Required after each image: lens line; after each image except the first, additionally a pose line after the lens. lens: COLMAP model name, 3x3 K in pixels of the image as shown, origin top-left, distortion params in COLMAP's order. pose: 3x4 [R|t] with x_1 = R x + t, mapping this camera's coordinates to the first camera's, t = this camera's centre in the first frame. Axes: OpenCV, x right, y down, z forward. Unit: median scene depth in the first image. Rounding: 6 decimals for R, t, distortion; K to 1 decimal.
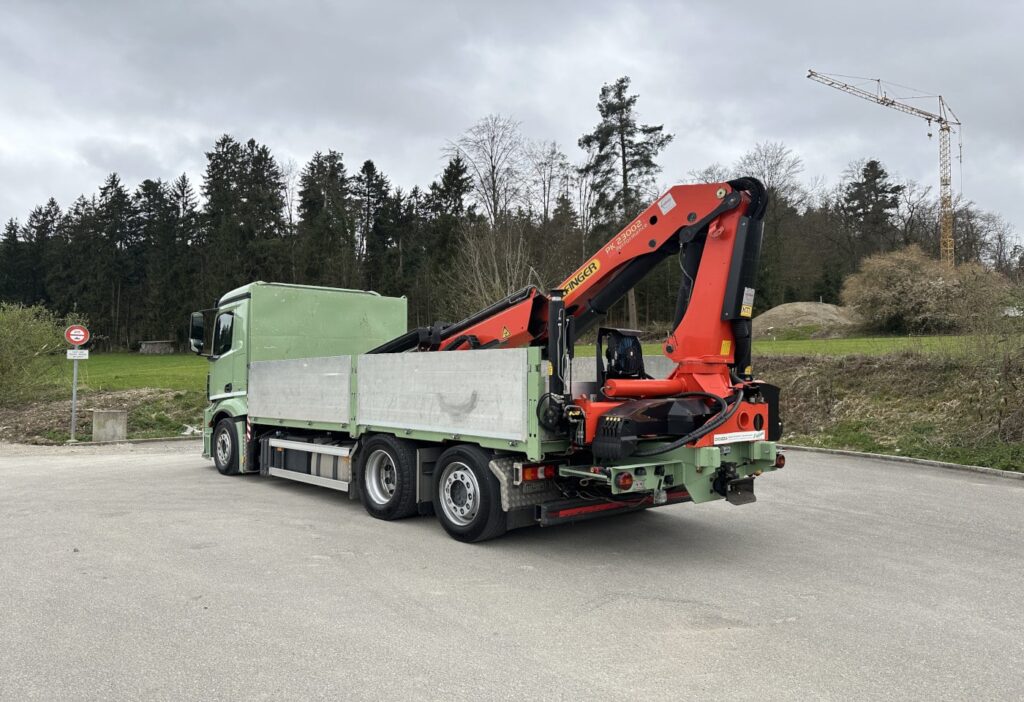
lens RADIAL K [[715.4, 0, 512.0], [0, 715.4, 351.0], [0, 0, 1]] dist [0.062466, -0.086603]
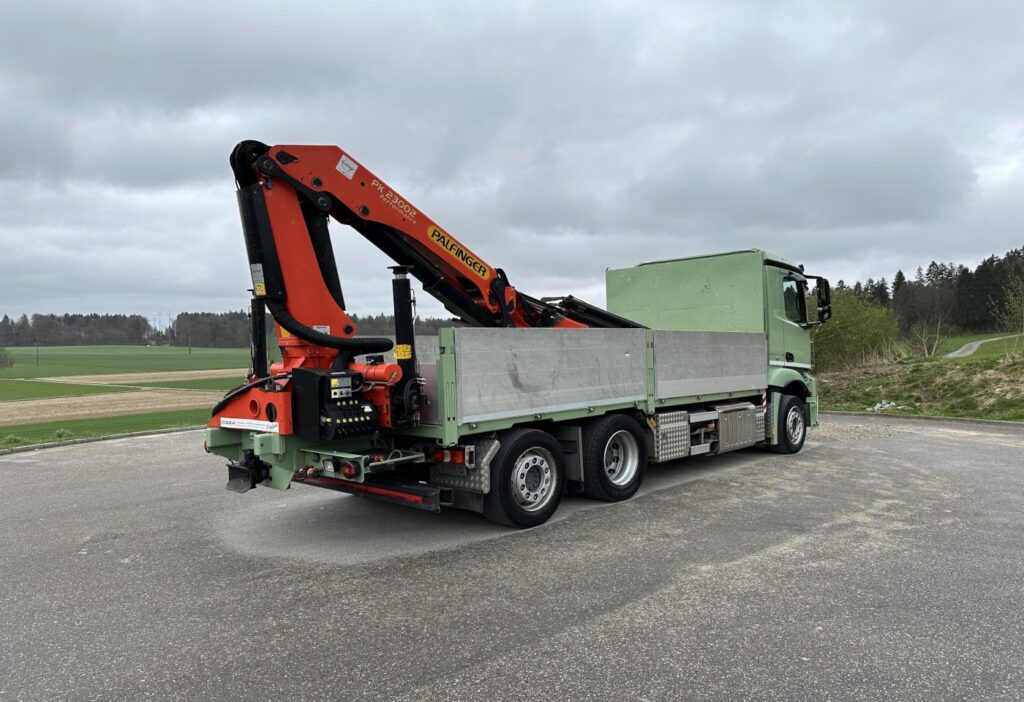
lens RADIAL K [[715.4, 0, 512.0], [0, 715.4, 351.0], [0, 0, 1]] dist [0.062466, -0.086603]
pose [[0.102418, -0.003128, -0.994737, 0.094010], [0.061888, 0.998078, 0.003234, 0.002923], [0.992814, -0.061893, 0.102415, 0.090787]]
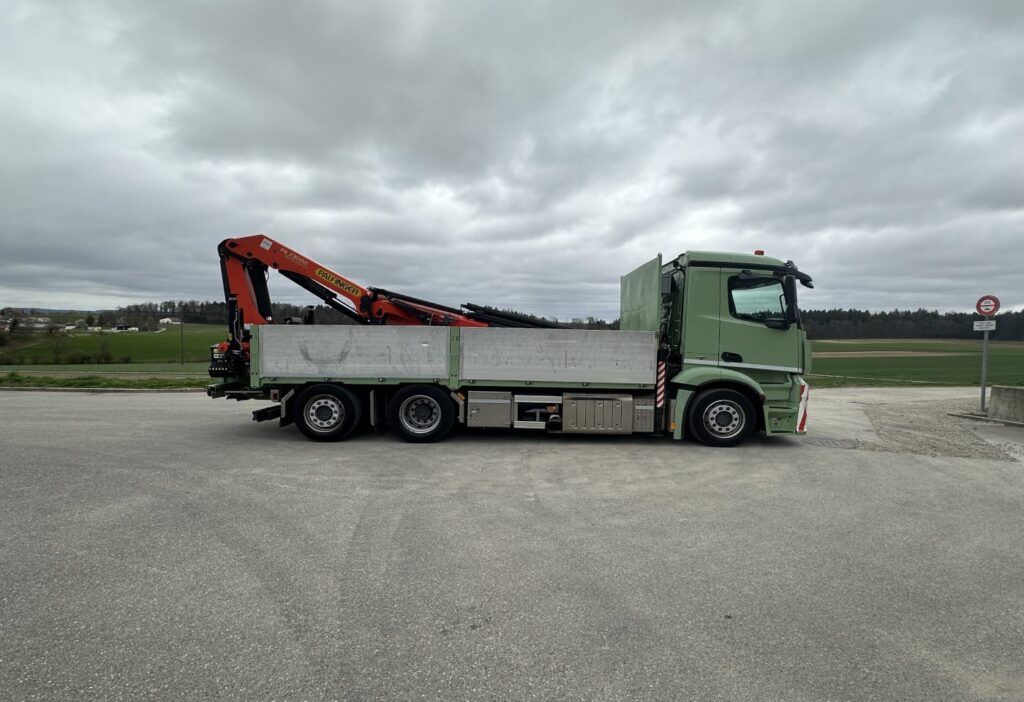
lens RADIAL K [[493.3, 0, 527.9], [0, 493.3, 333.8], [0, 0, 1]] dist [0.002336, 0.000112]
pose [[-0.661962, -0.021325, -0.749234, 0.059646], [0.014962, 0.999020, -0.041654, 0.006545], [0.749388, -0.038783, -0.660995, 0.186219]]
